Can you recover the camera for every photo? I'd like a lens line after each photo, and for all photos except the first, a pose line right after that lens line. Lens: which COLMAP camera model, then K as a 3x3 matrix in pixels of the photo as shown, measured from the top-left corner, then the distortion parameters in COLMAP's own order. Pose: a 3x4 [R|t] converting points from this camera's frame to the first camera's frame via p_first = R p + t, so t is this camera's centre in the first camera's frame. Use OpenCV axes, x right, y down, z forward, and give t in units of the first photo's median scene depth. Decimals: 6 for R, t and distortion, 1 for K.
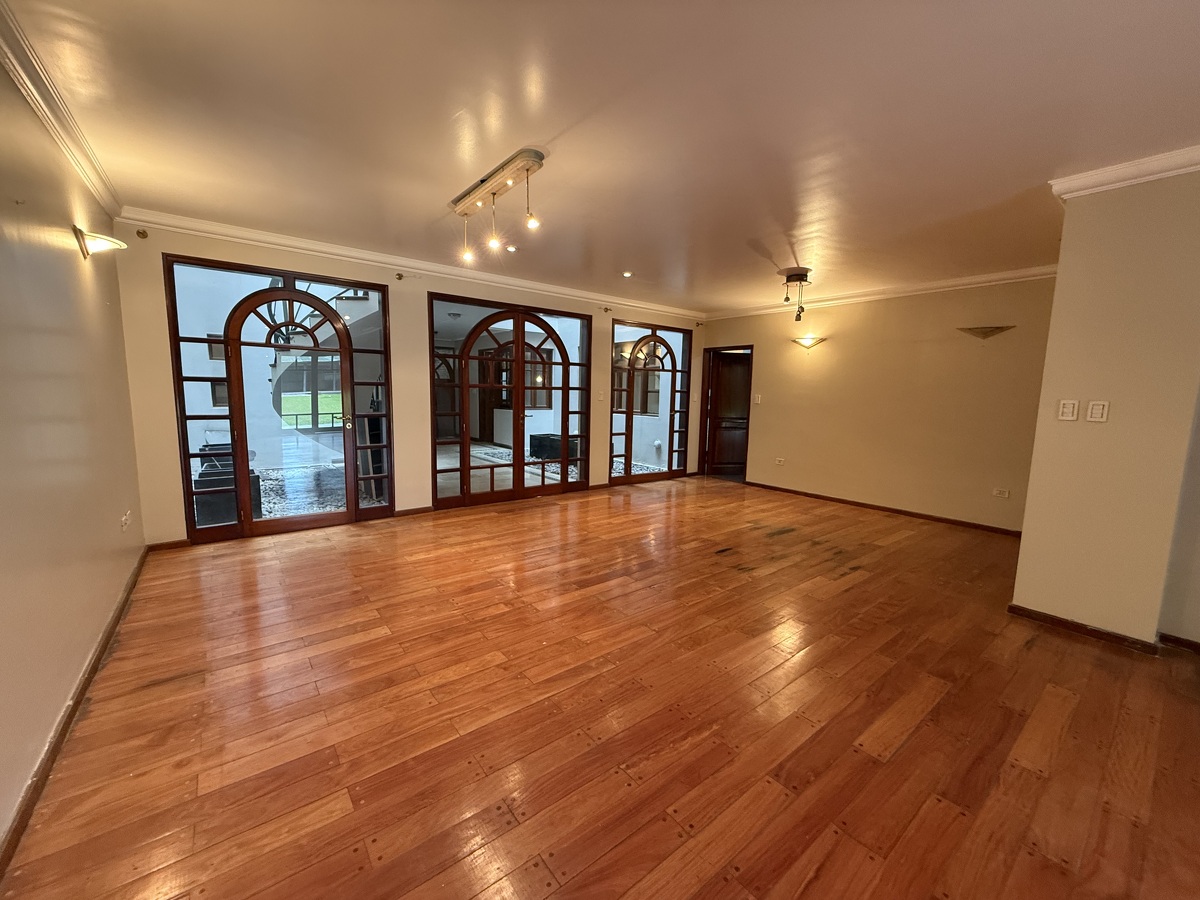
lens RADIAL K [[479.3, 0, 599.9], [0, 479.3, 451.2], [0, 0, 1]] dist [-0.003906, -0.000759]
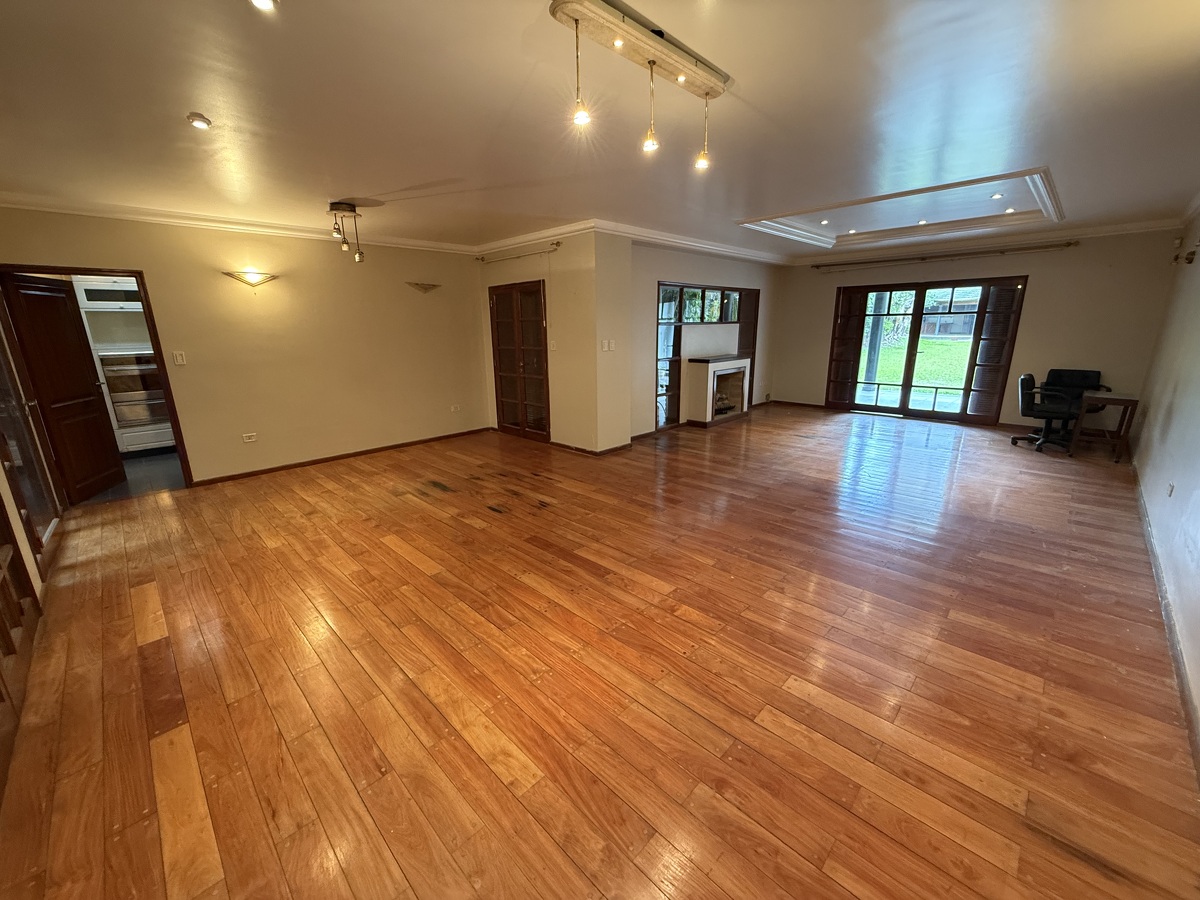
lens RADIAL K [[479.3, 0, 595.4], [0, 479.3, 450.7], [0, 0, 1]] dist [-0.003906, -0.000759]
pose [[-0.119869, -0.272080, 0.954780, -0.732560], [0.137553, 0.947887, 0.287385, -0.177601], [-0.983214, 0.165781, -0.076196, 0.911834]]
